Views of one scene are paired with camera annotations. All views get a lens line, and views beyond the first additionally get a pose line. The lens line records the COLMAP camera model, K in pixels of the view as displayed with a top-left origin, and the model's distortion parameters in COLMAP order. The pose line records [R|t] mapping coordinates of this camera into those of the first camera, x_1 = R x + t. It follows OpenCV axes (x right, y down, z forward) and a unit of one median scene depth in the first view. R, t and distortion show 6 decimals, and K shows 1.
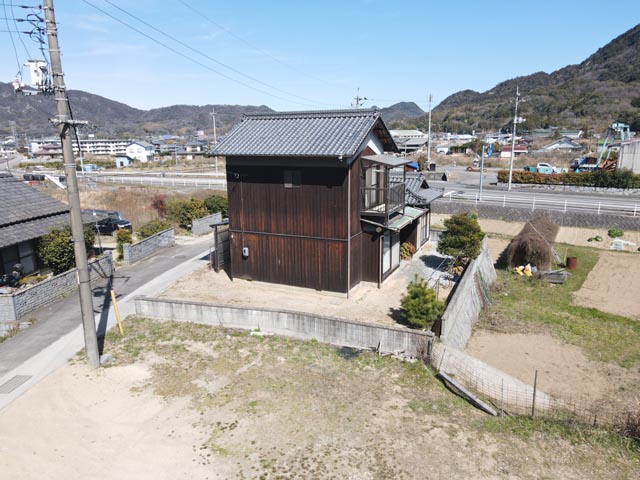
lens RADIAL K [[464.8, 0, 320.0], [0, 464.8, 240.0], [0, 0, 1]] dist [0.013223, -0.003155]
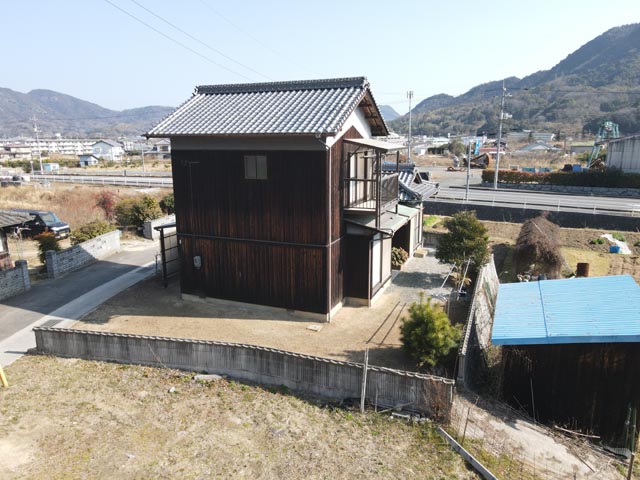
lens RADIAL K [[464.8, 0, 320.0], [0, 464.8, 240.0], [0, 0, 1]] dist [0.013223, -0.003155]
pose [[0.998772, -0.004143, 0.049372, 0.006066], [0.004392, 0.999978, -0.004934, -0.004662], [-0.049351, 0.005144, 0.998768, 0.174492]]
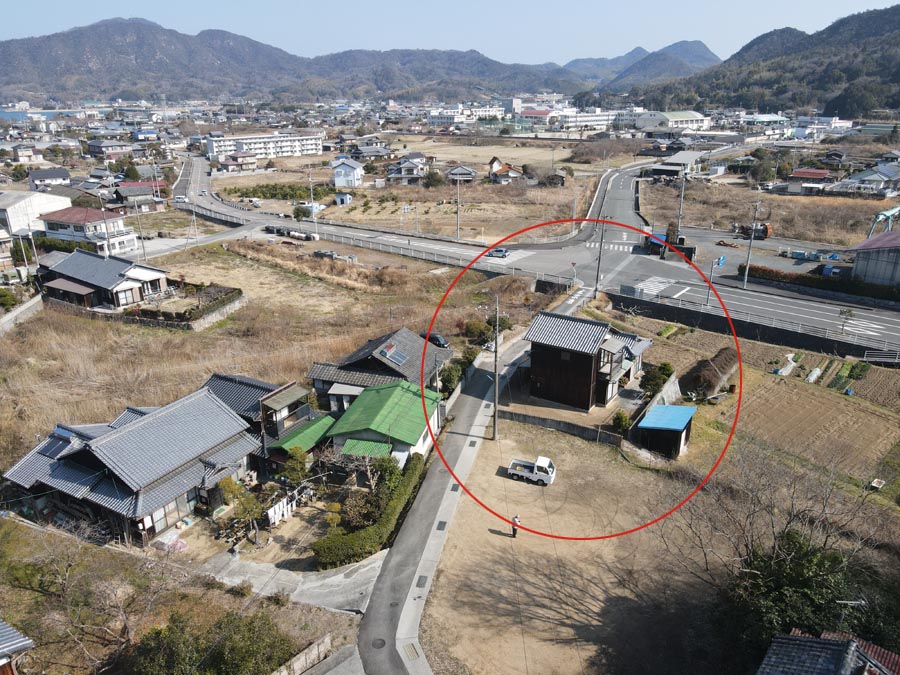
lens RADIAL K [[653.7, 0, 450.0], [0, 653.7, 337.5], [0, 0, 1]] dist [0.013223, -0.003155]
pose [[0.989469, 0.053223, -0.134606, -0.137526], [-0.033990, 0.989377, 0.141344, -0.461442], [0.140699, -0.135280, 0.980767, -1.469714]]
